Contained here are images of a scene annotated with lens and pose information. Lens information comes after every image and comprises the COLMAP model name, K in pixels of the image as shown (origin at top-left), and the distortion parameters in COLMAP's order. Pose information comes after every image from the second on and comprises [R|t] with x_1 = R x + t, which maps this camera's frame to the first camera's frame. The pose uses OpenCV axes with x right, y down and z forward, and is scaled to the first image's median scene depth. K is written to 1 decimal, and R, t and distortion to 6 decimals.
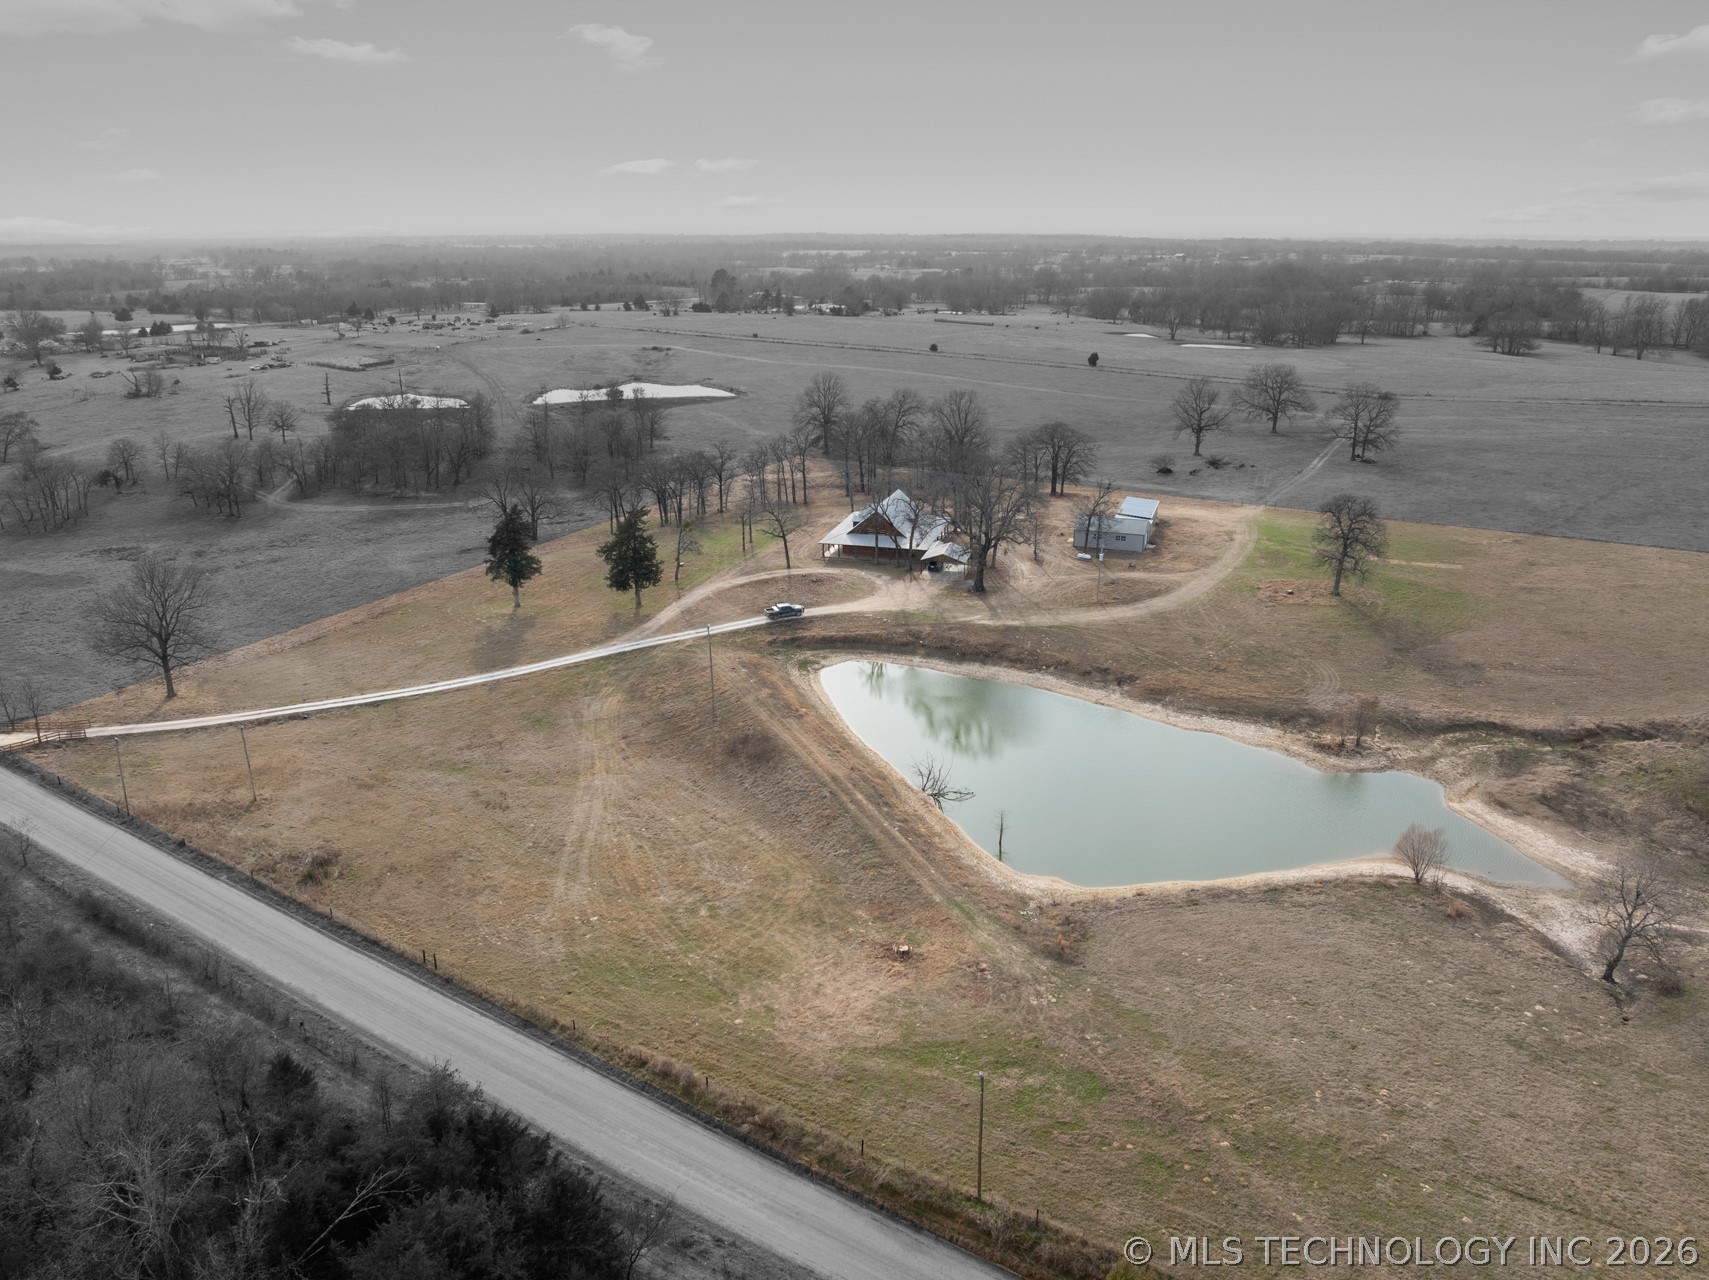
lens RADIAL K [[1230.6, 0, 854.5], [0, 1230.6, 640.0], [0, 0, 1]] dist [-0.001168, -0.062738]
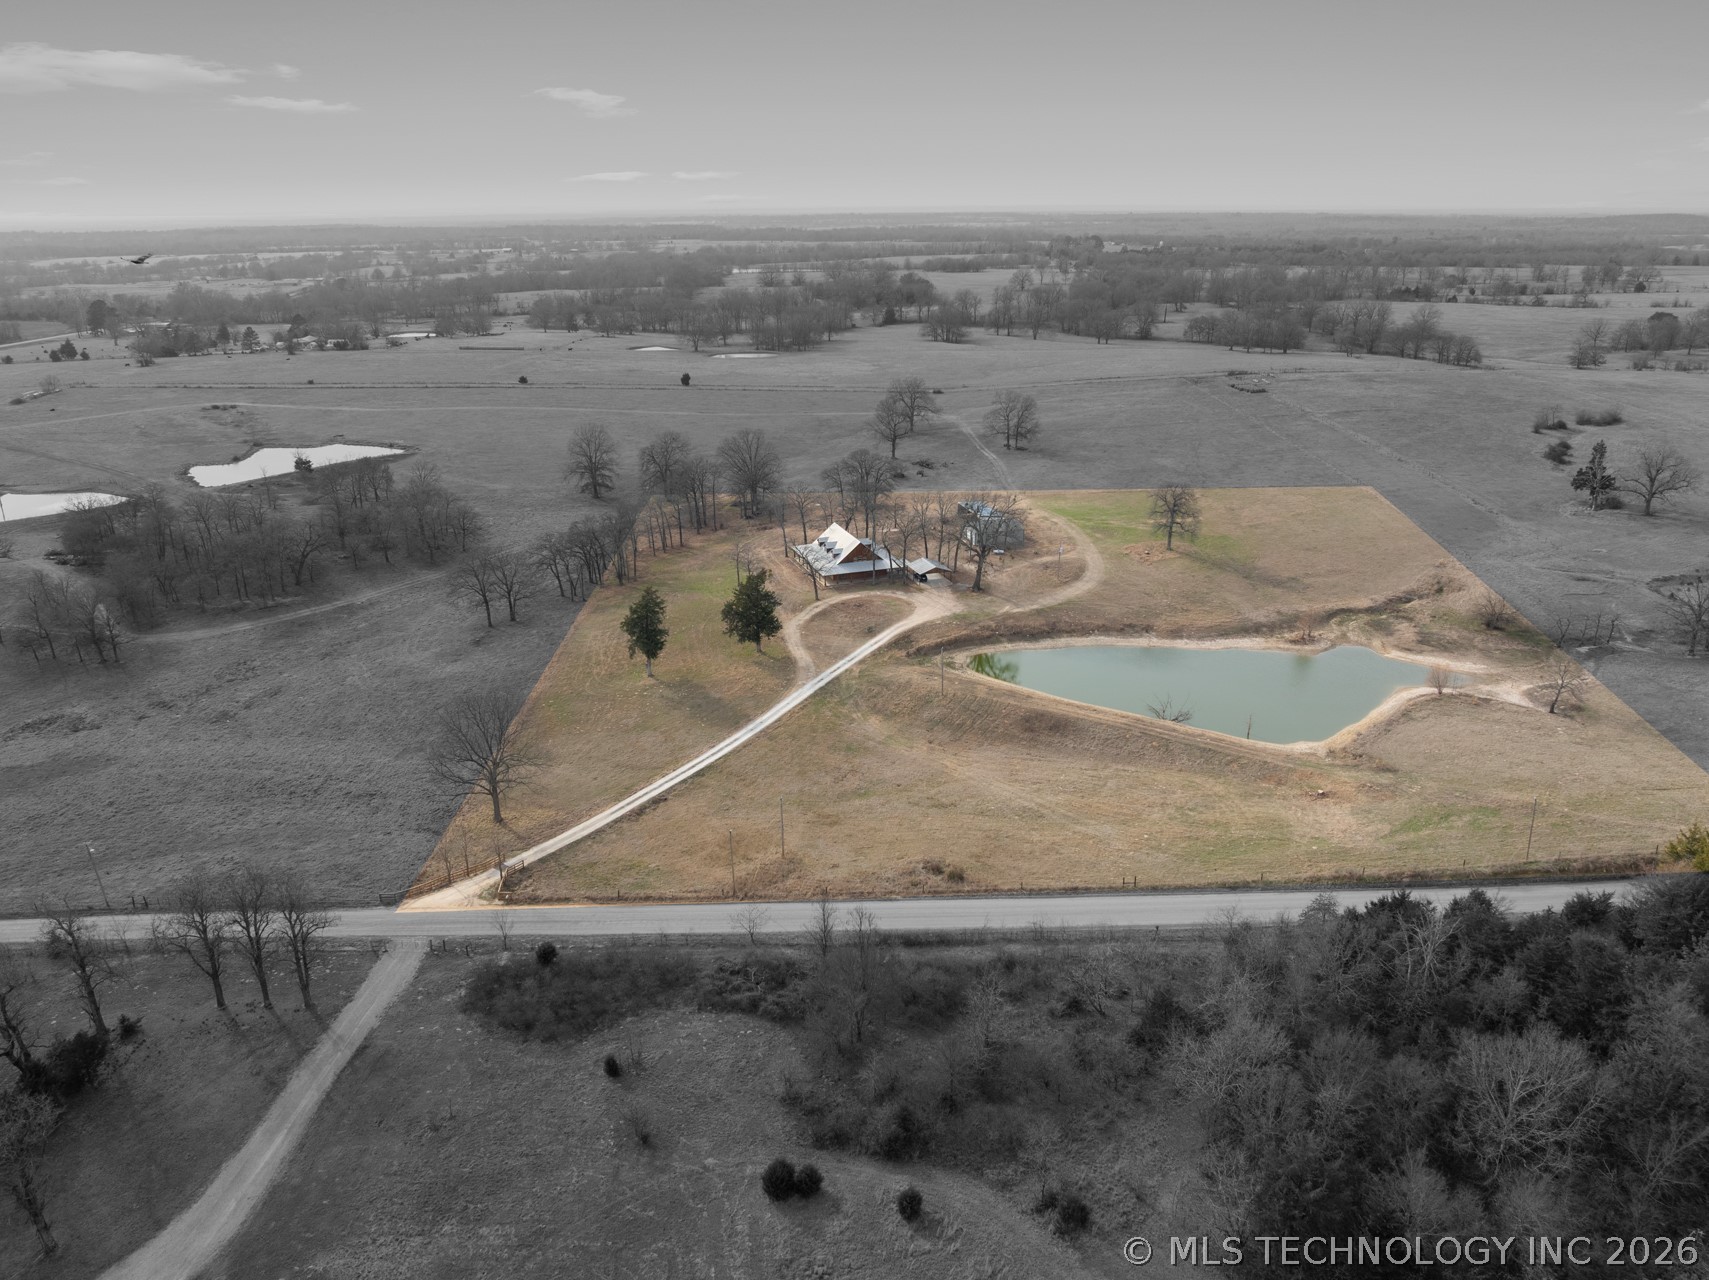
lens RADIAL K [[1230.6, 0, 854.5], [0, 1230.6, 640.0], [0, 0, 1]] dist [-0.001168, -0.062738]
pose [[0.826238, -0.200884, 0.526286, -0.808923], [0.189935, 0.978893, 0.075458, -0.126059], [-0.530335, 0.037614, 0.846953, -0.072882]]
